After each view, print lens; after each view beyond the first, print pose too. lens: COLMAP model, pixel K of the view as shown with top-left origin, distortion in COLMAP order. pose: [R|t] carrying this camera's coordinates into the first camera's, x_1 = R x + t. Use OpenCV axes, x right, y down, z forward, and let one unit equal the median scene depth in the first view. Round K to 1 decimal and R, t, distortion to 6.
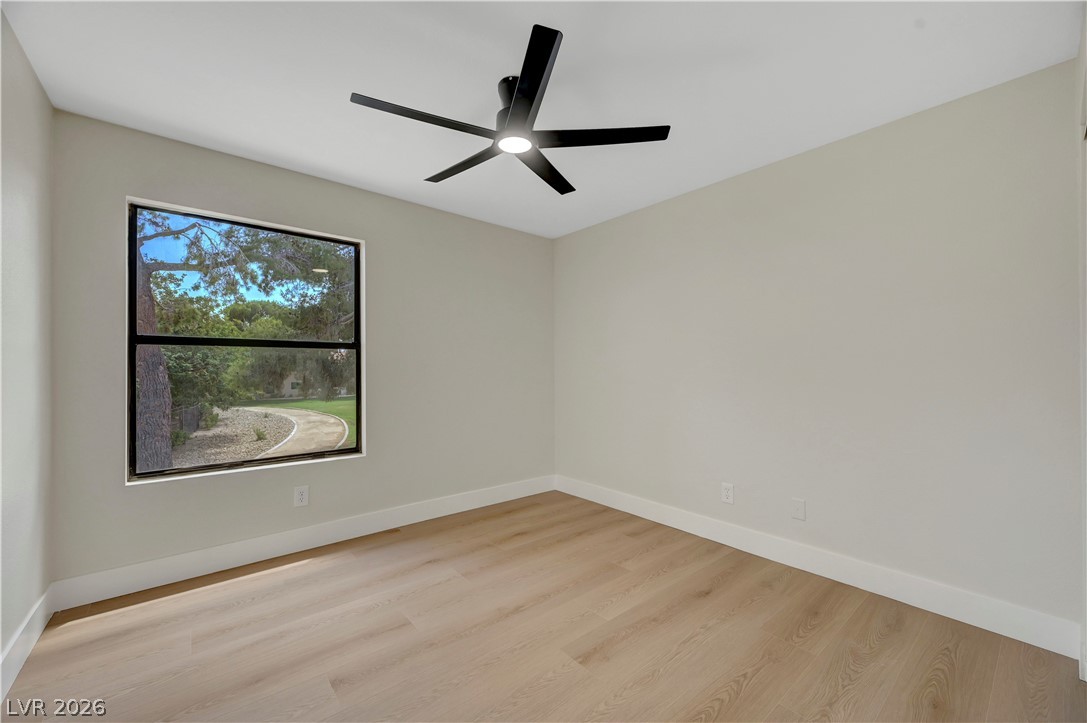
lens RADIAL K [[392.9, 0, 542.3], [0, 392.9, 354.5], [0, 0, 1]] dist [0.000659, 0.000134]
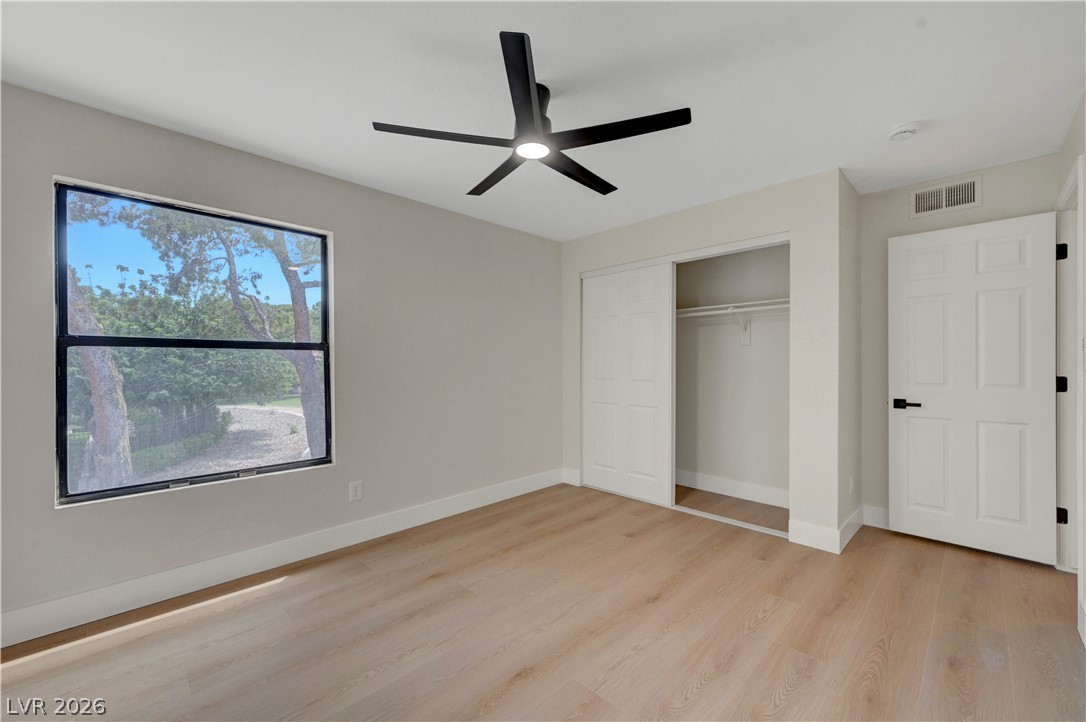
lens RADIAL K [[432.2, 0, 546.5], [0, 432.2, 360.1], [0, 0, 1]] dist [0.000408, -0.000040]
pose [[0.992890, -0.007491, 0.118796, -0.090856], [0.005886, 0.999887, 0.013851, -0.001807], [-0.118886, -0.013053, 0.992822, -0.079672]]
